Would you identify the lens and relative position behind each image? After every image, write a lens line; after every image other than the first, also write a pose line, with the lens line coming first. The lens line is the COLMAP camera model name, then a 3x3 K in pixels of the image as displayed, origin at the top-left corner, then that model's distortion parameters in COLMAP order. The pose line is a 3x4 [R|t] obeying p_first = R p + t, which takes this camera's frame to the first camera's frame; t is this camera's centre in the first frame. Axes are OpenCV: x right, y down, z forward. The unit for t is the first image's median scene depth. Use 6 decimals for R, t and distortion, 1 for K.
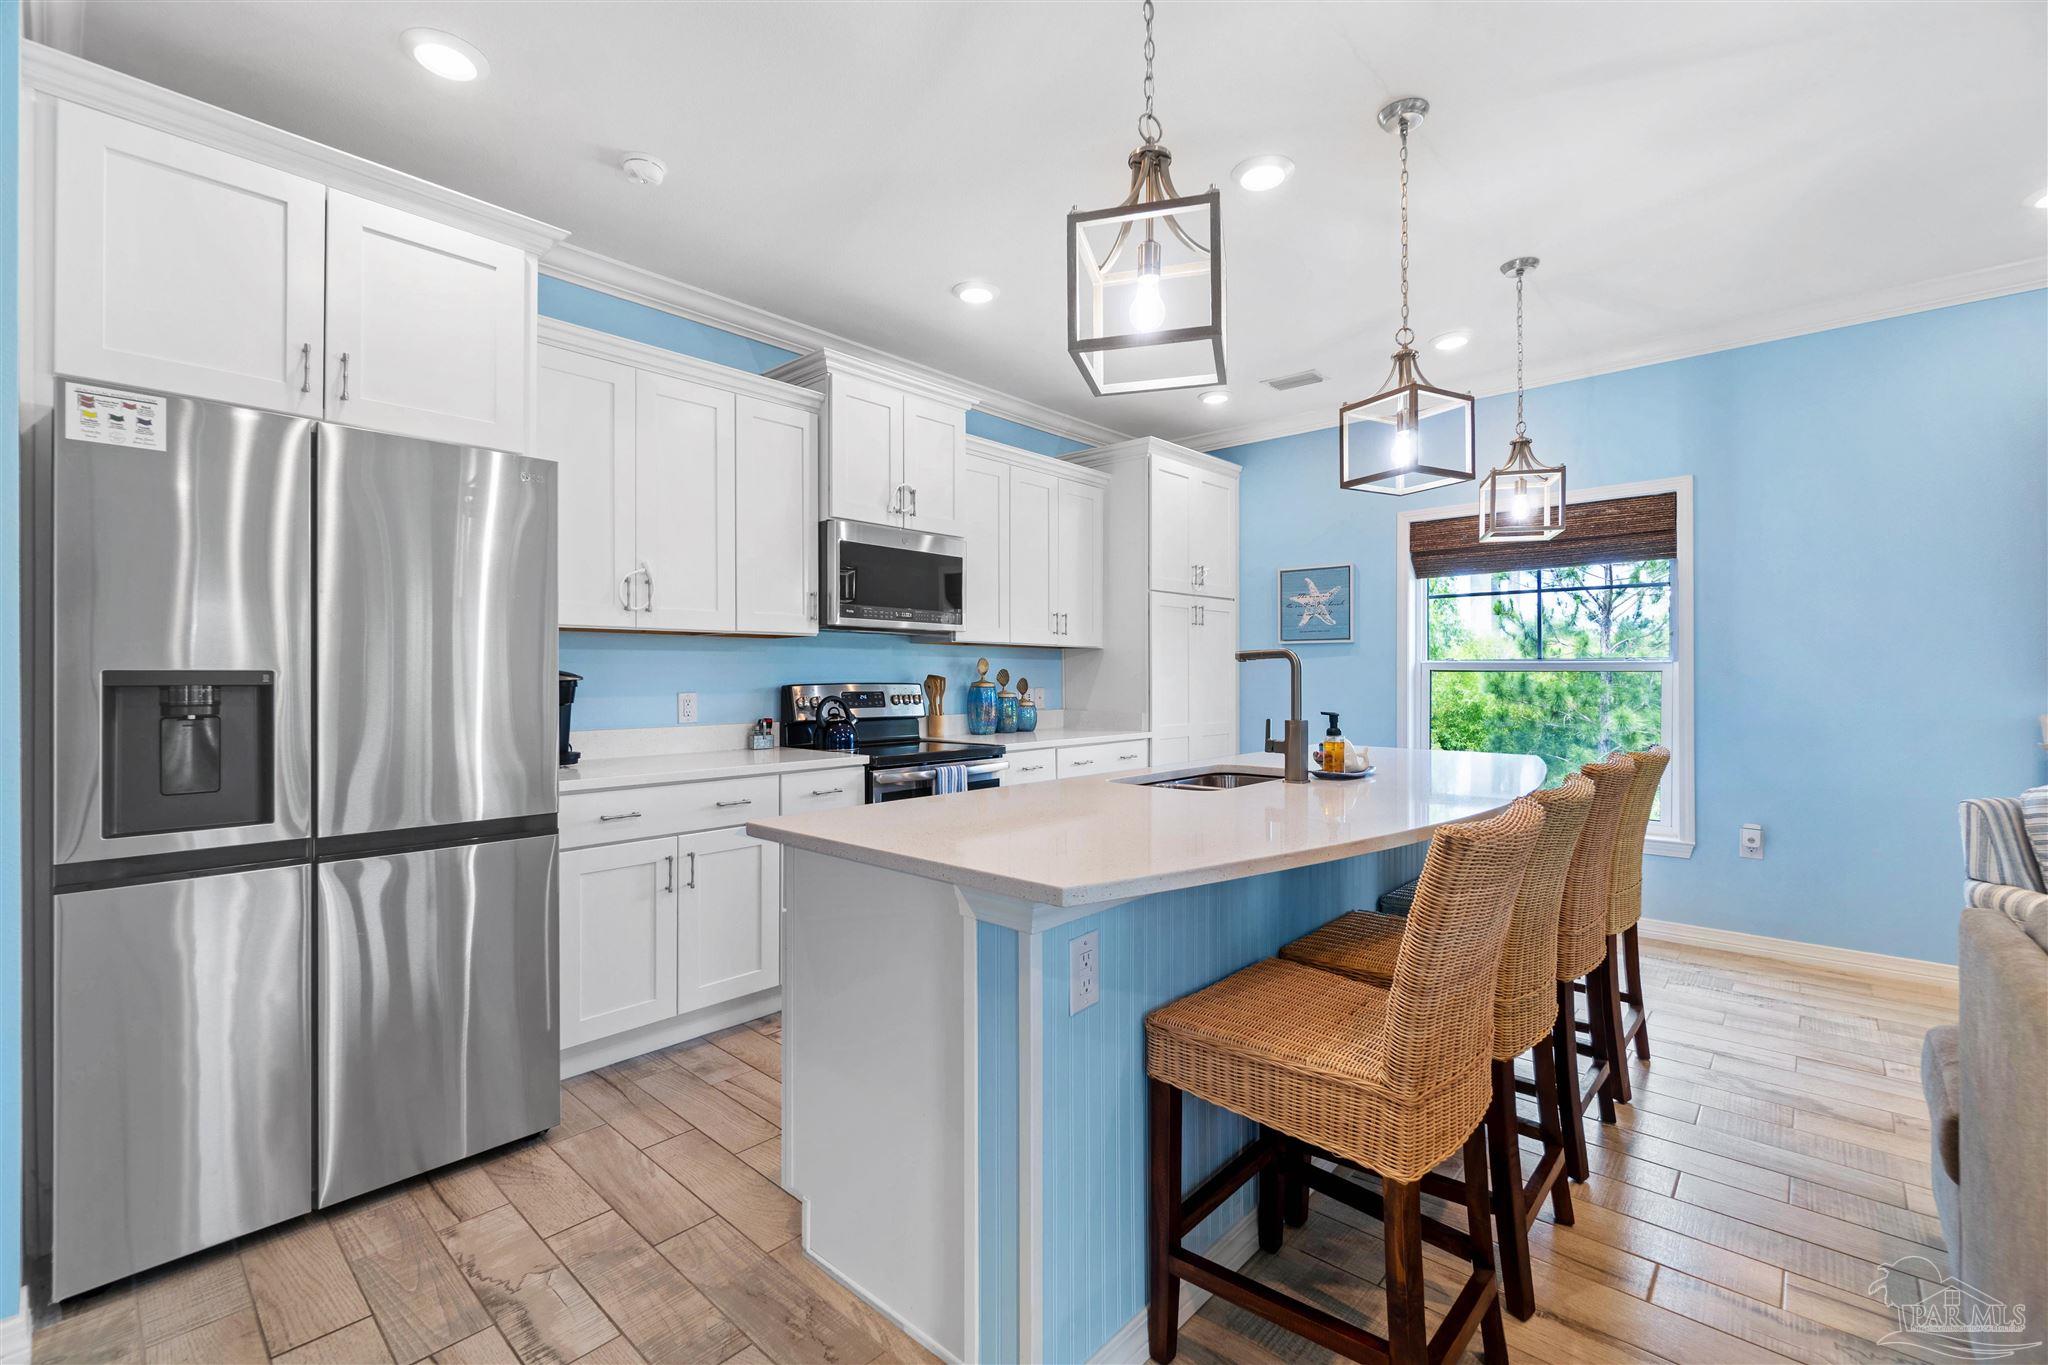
lens RADIAL K [[906.6, 0, 1021.9], [0, 906.6, 664.9], [0, 0, 1]] dist [-0.017669, 0.011644]
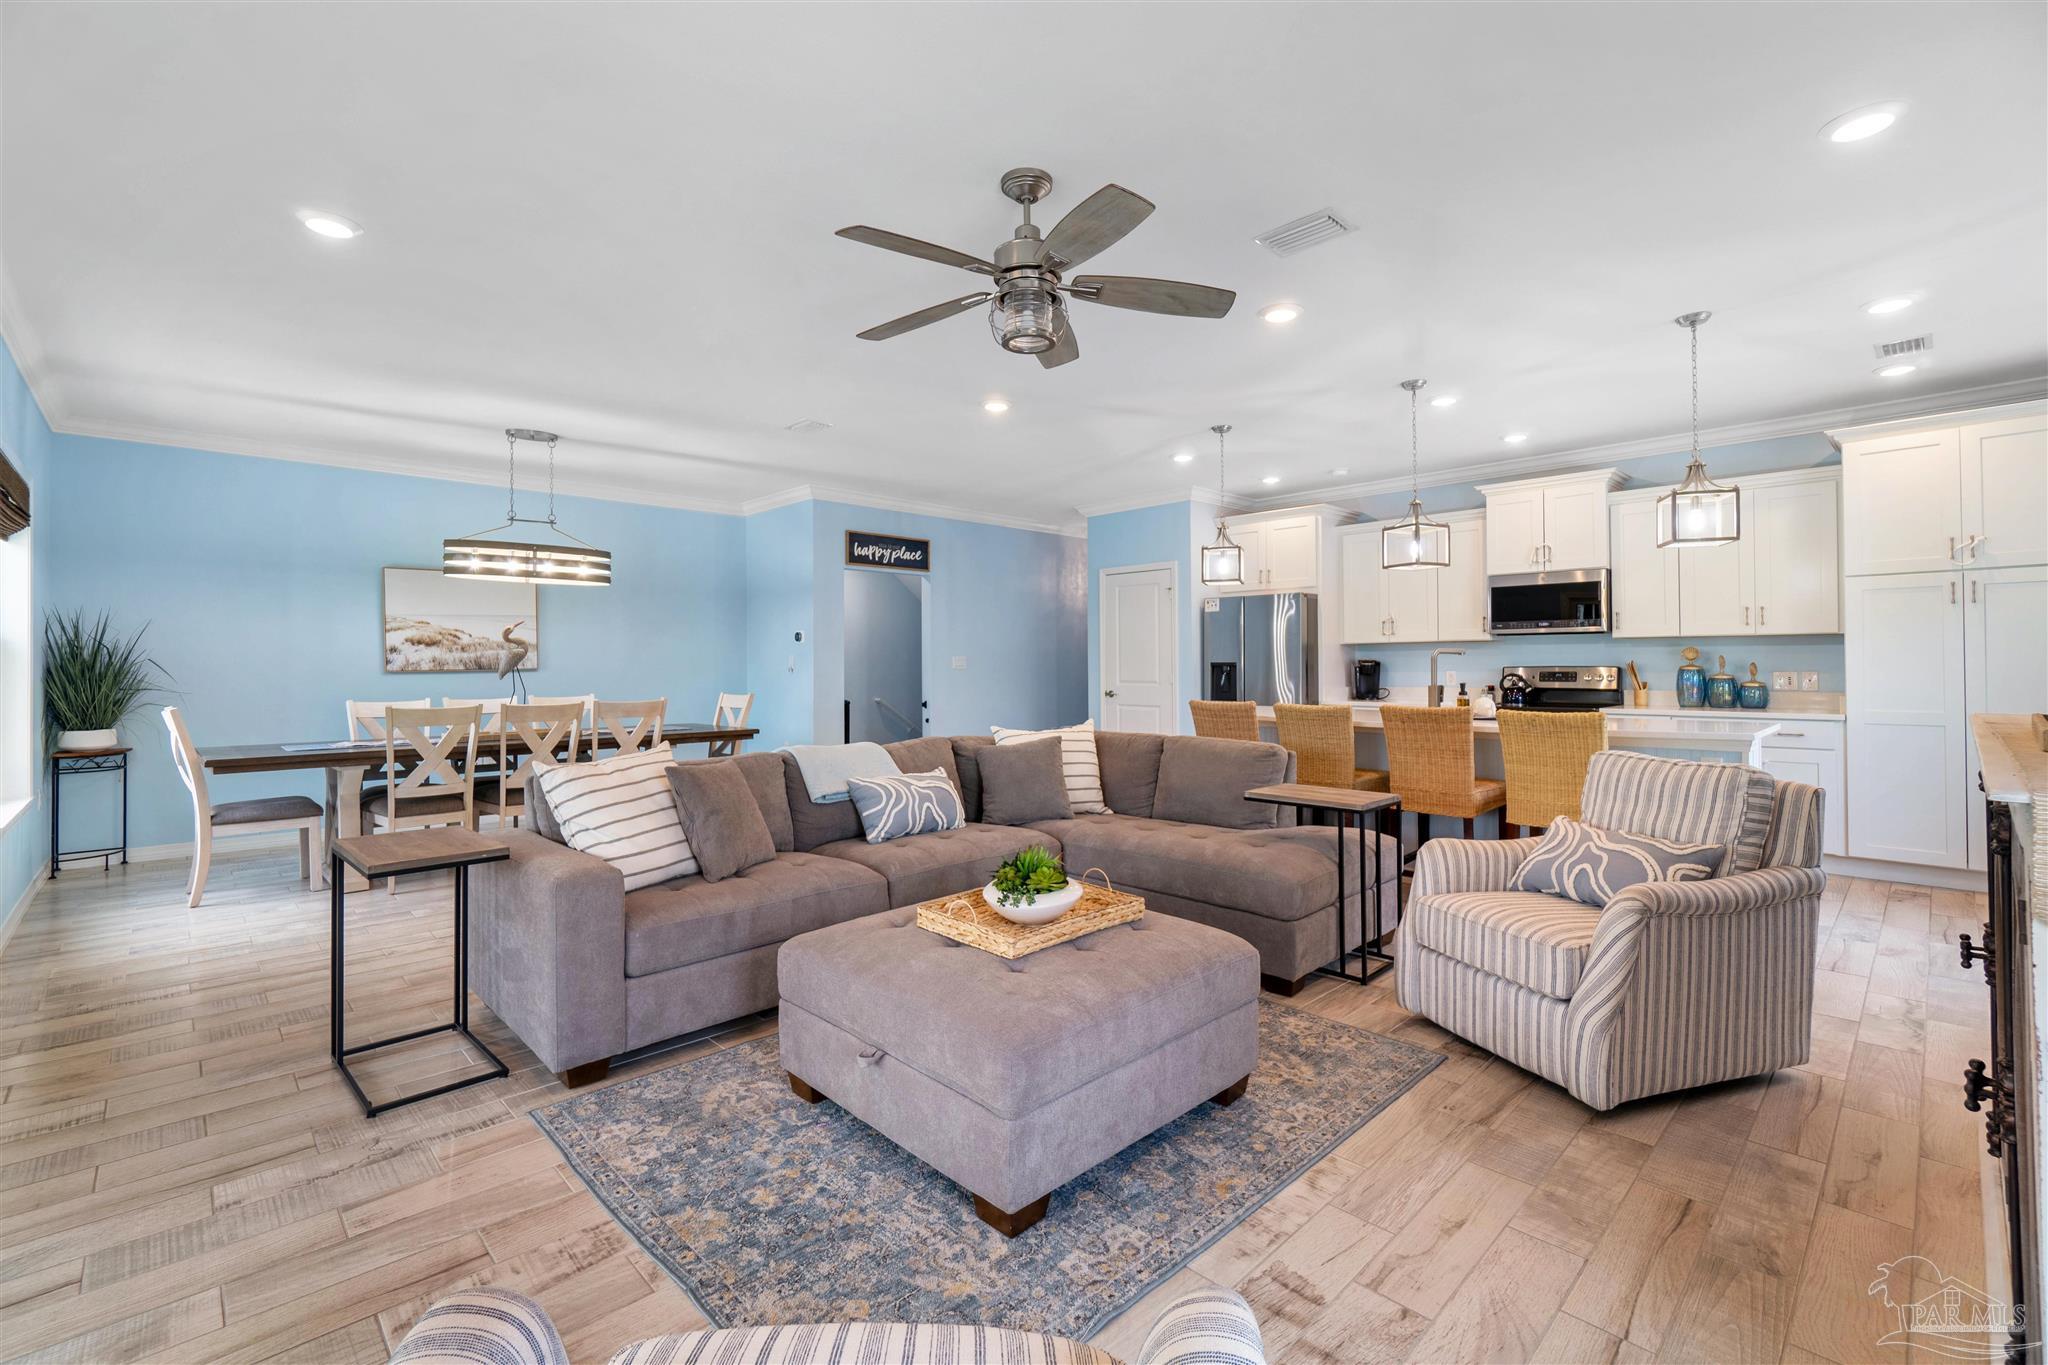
lens RADIAL K [[906.6, 0, 1021.9], [0, 906.6, 664.9], [0, 0, 1]] dist [-0.017669, 0.011644]
pose [[-0.071080, 0.002293, -0.997468, 1.477686], [0.017623, 0.999844, 0.001043, -0.000905], [0.997315, -0.017504, -0.071109, 0.157624]]
